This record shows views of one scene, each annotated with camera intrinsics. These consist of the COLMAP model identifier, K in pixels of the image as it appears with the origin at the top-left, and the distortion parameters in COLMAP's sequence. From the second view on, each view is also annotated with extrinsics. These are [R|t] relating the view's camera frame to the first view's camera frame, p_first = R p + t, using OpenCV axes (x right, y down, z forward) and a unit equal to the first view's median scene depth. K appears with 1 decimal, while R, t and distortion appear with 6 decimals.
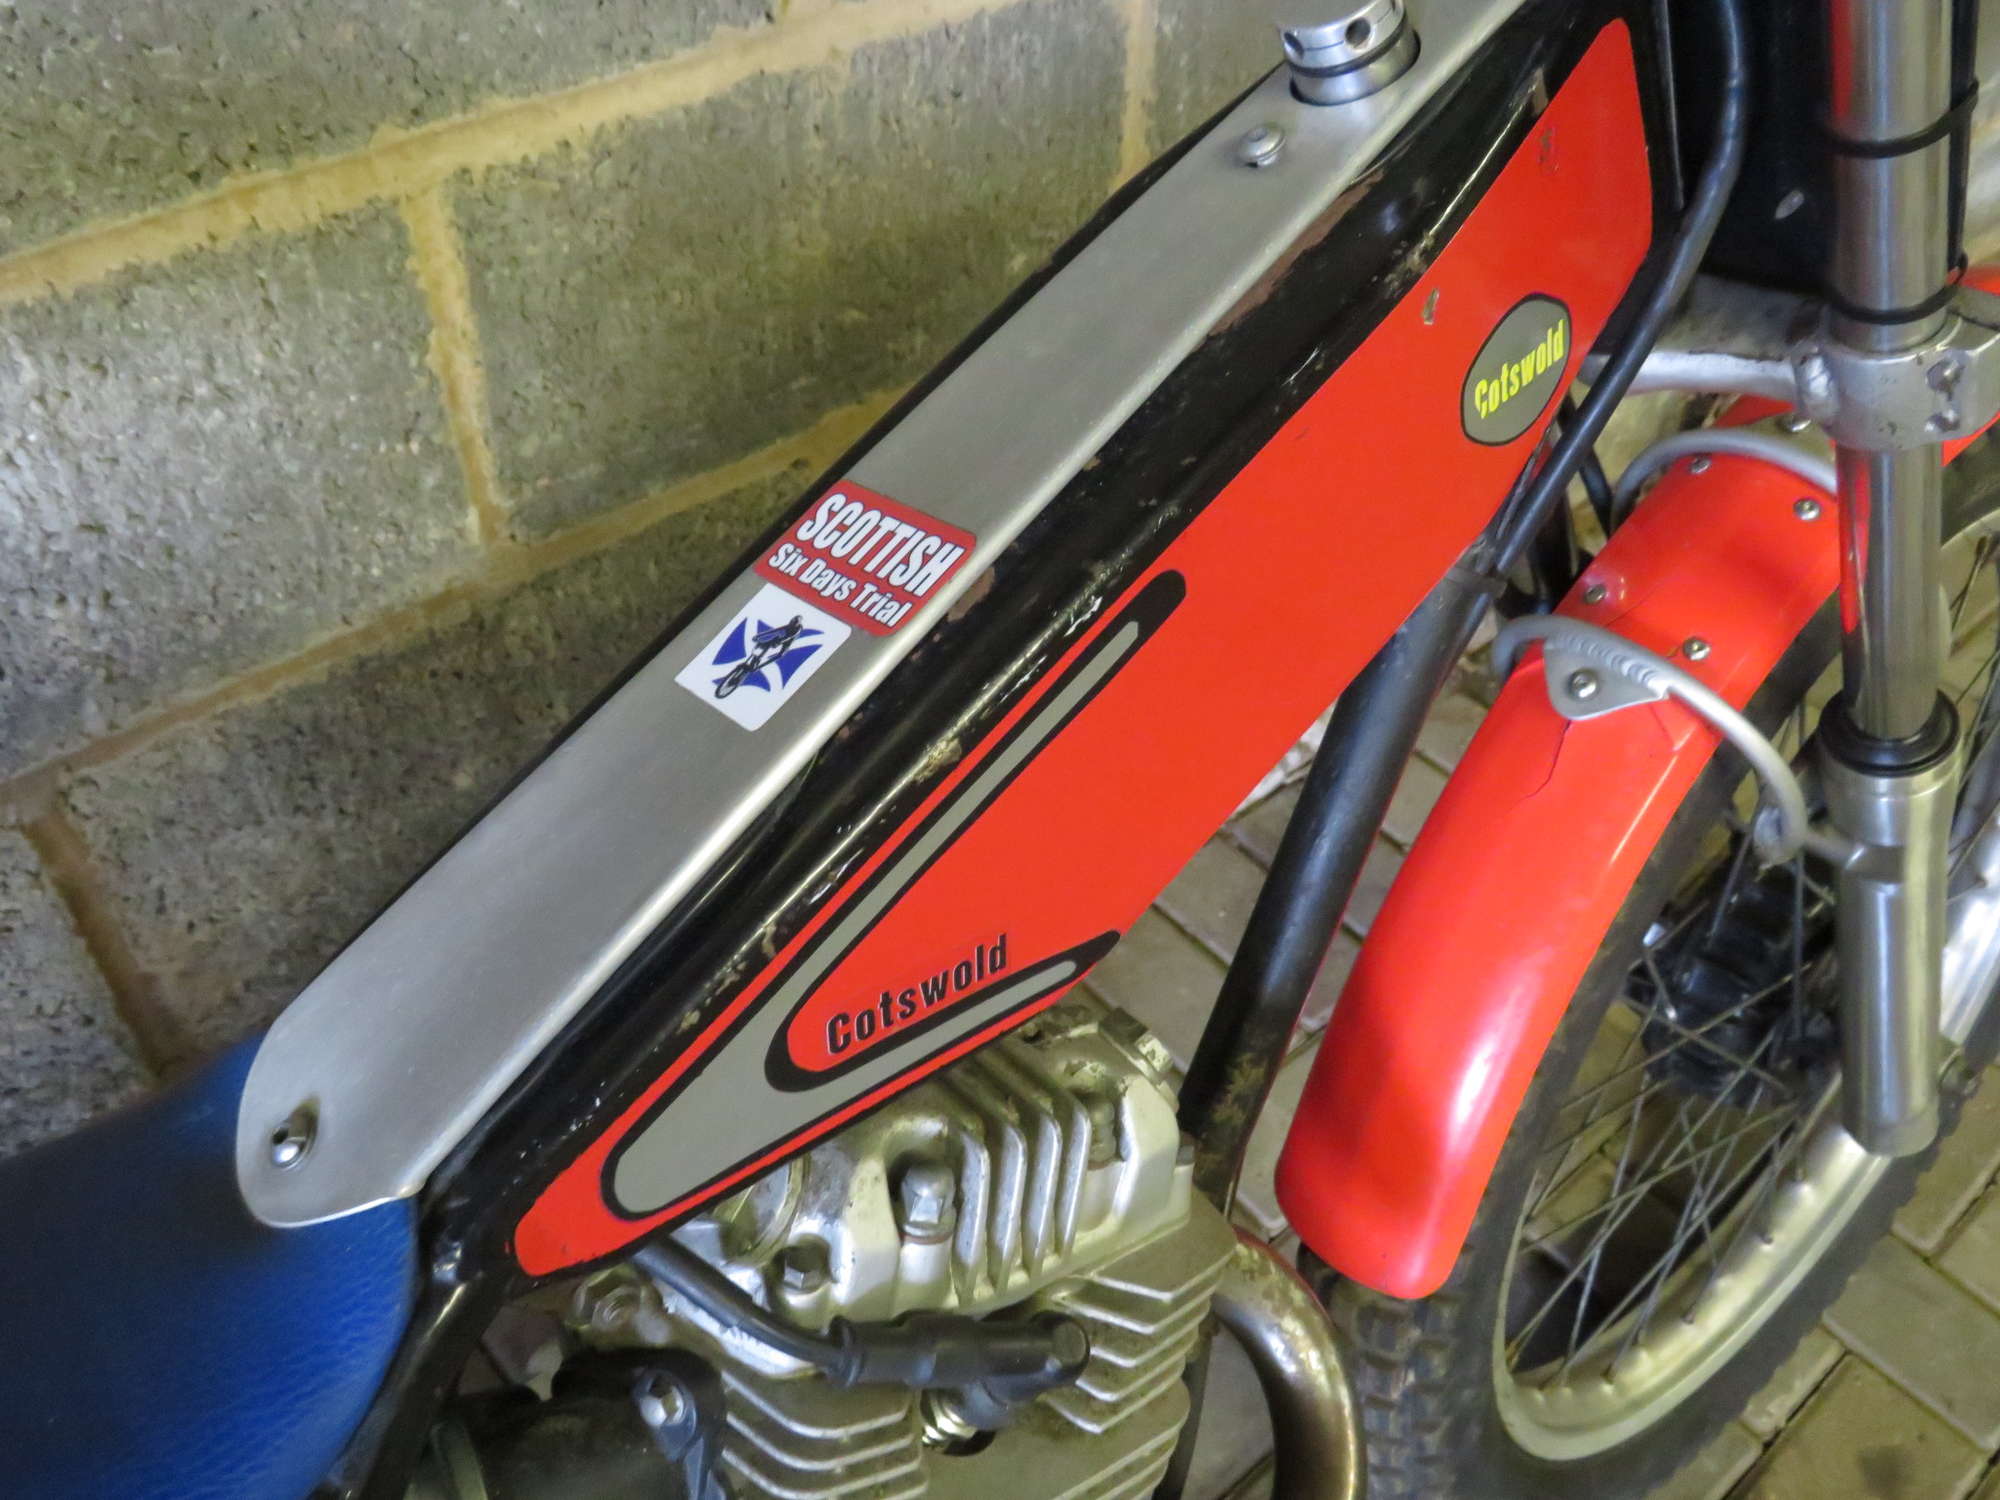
lens RADIAL K [[1738.1, 0, 1001.3], [0, 1738.1, 740.4], [0, 0, 1]] dist [-0.041092, 0.005934]
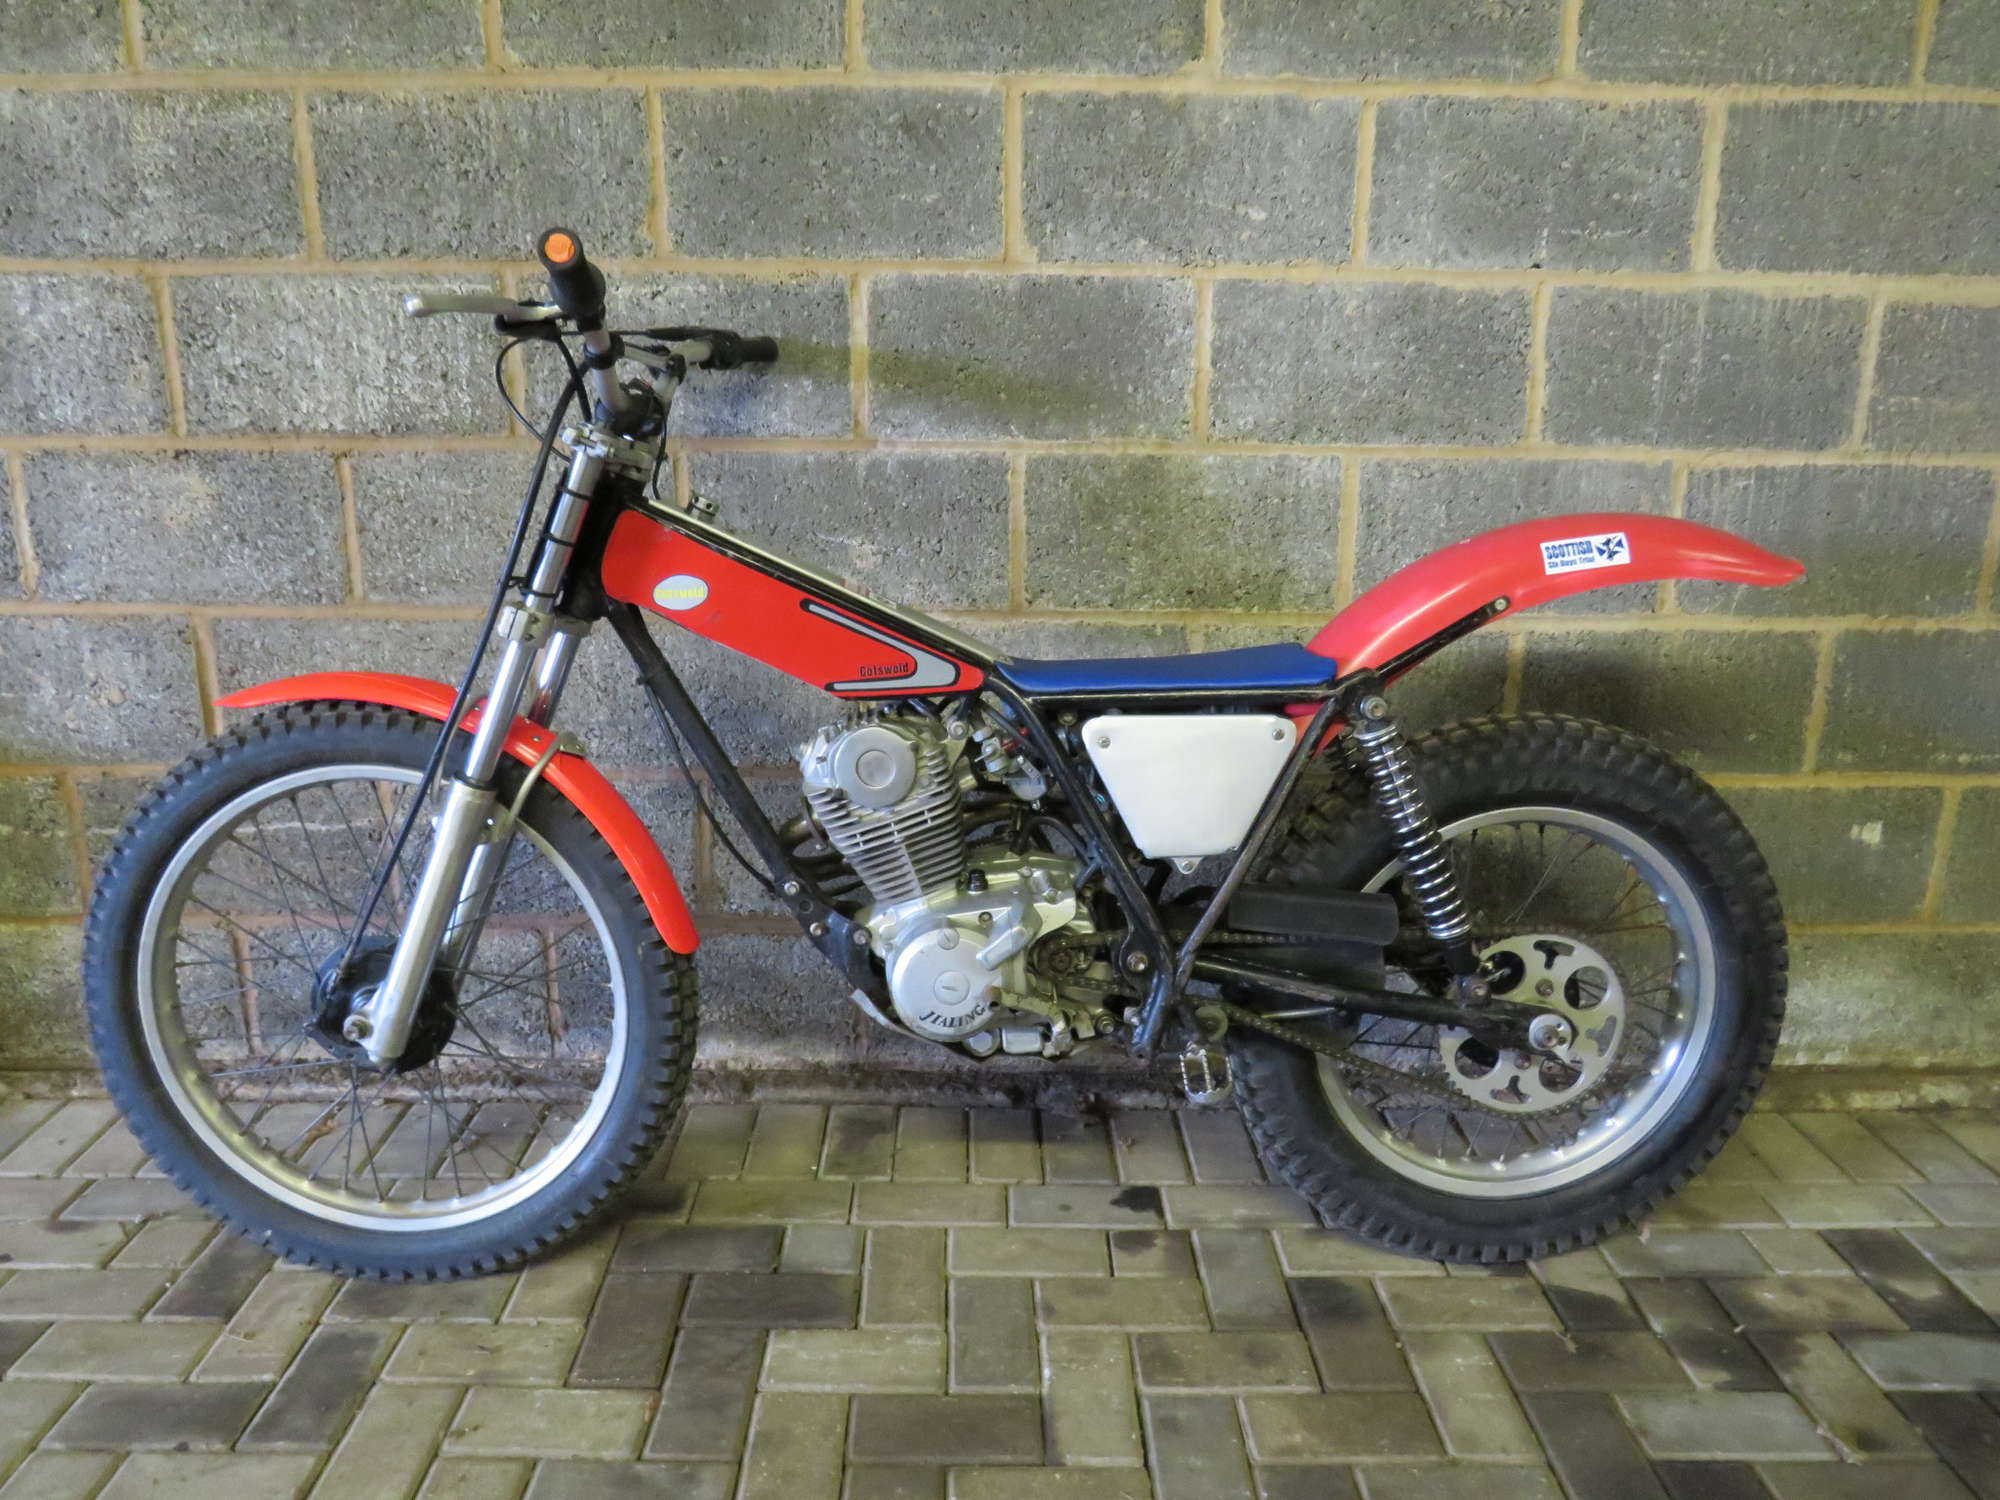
lens RADIAL K [[1412.4, 0, 1010.0], [0, 1412.4, 747.9], [0, 0, 1]] dist [-0.027033, 0.003352]
pose [[0.767465, 0.144614, -0.624567, 0.546334], [-0.426626, 0.842394, -0.329185, 1.019866], [0.478527, 0.519095, 0.708204, -1.078606]]
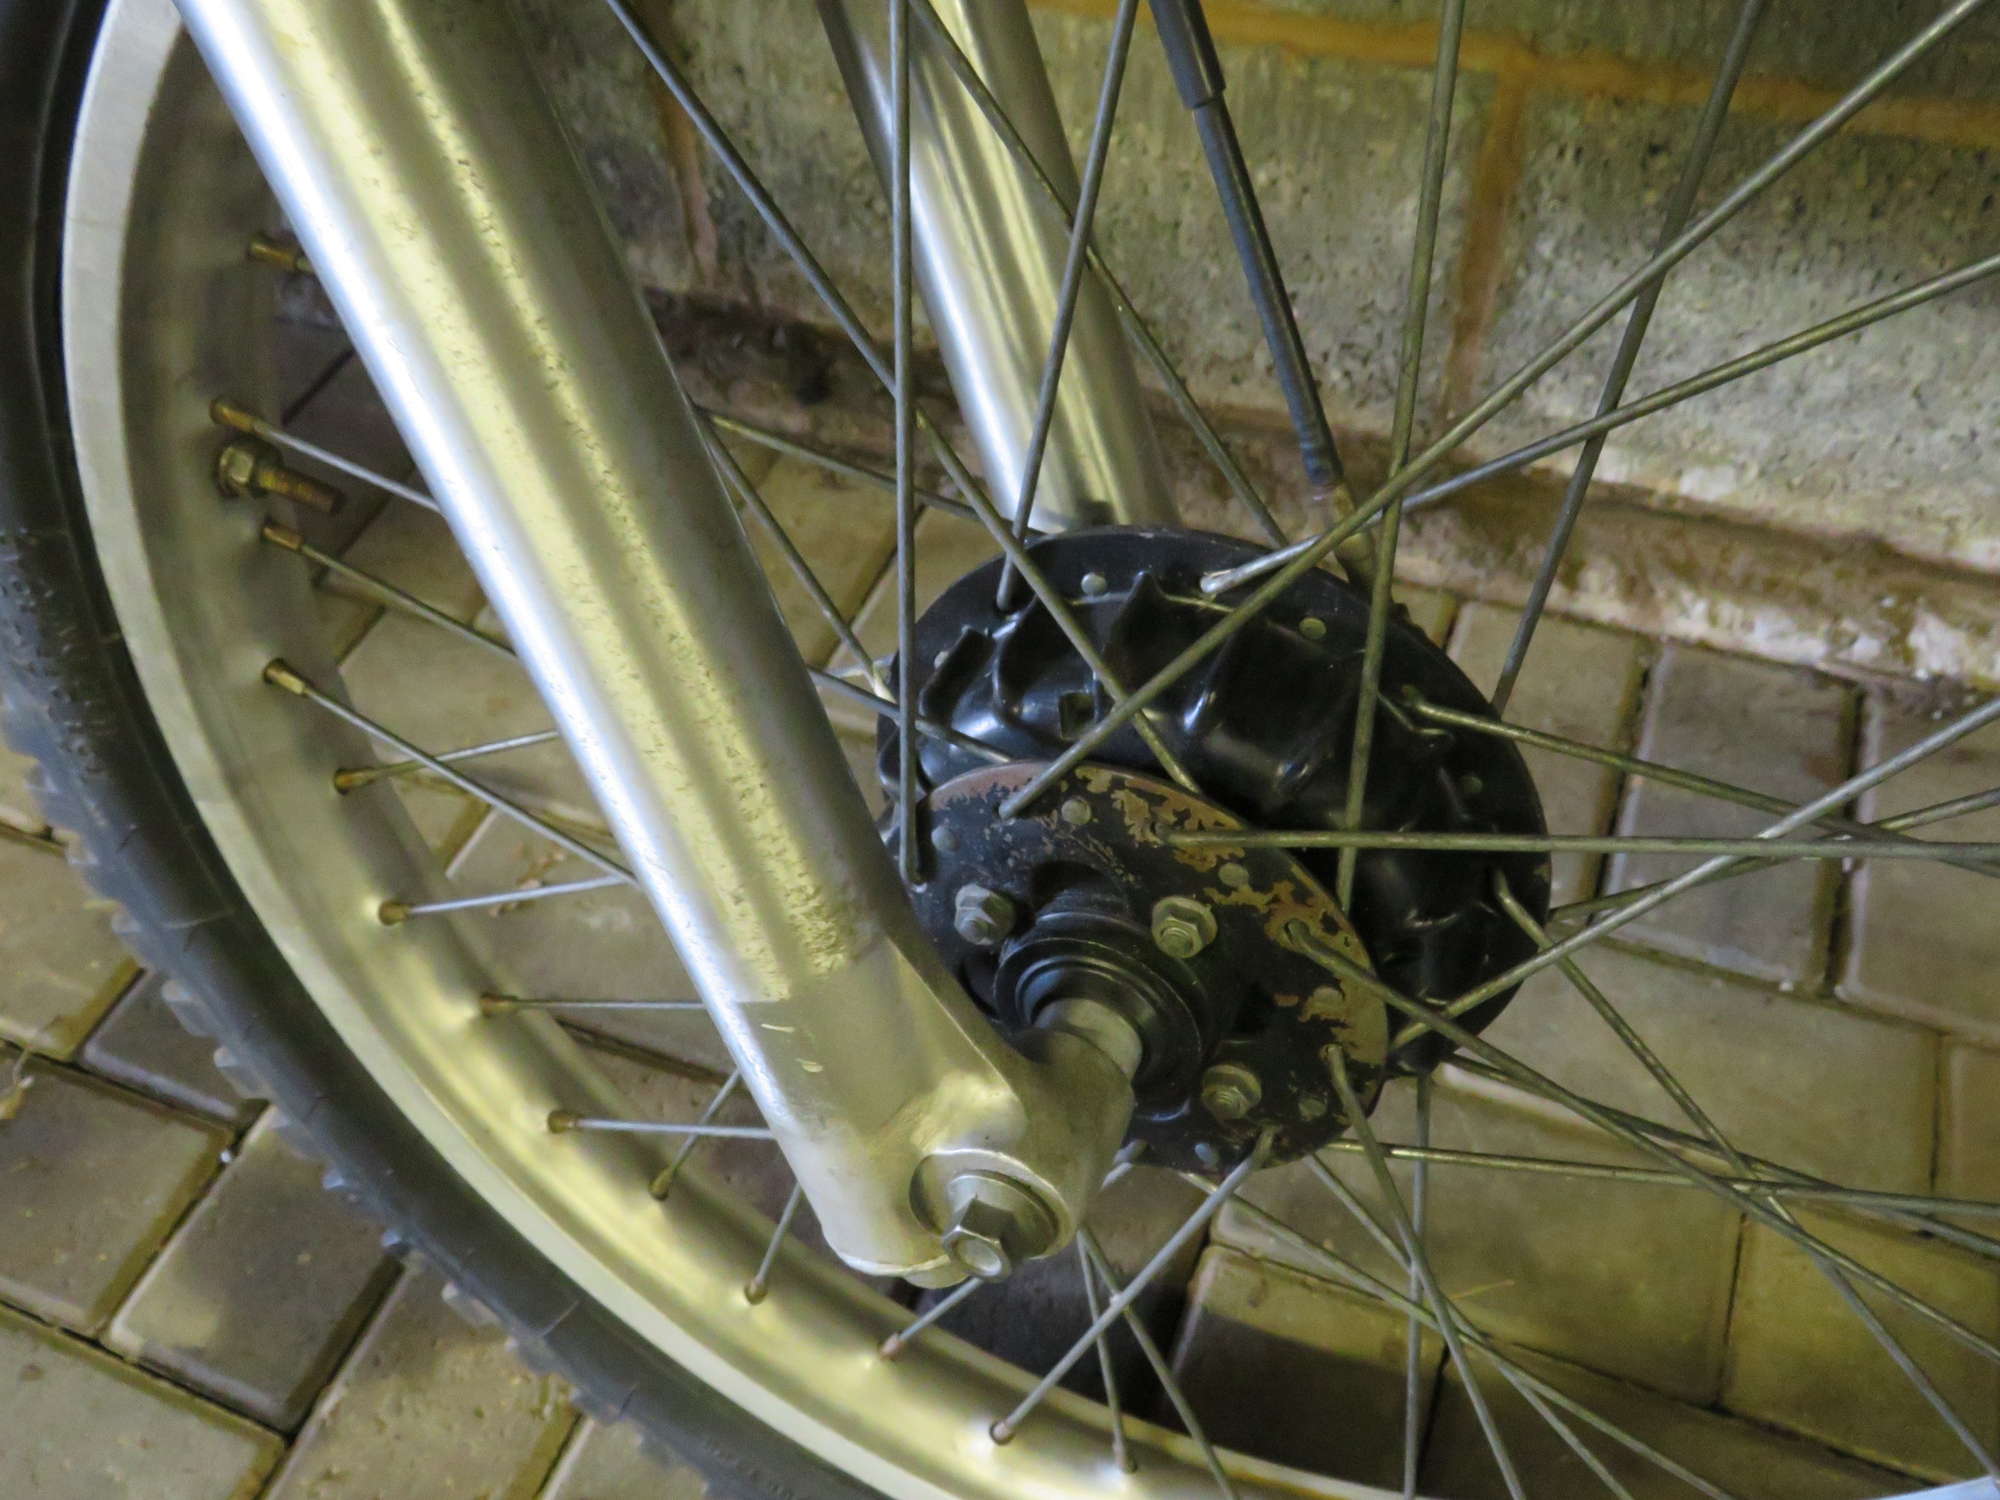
lens RADIAL K [[1738.1, 0, 995.7], [0, 1738.1, 748.4], [0, 0, 1]] dist [-0.041092, 0.005934]
pose [[0.462715, 0.638968, -0.614504, 0.749907], [-0.553526, 0.749688, 0.362735, -0.020714], [0.692462, 0.172301, 0.700578, 0.739200]]
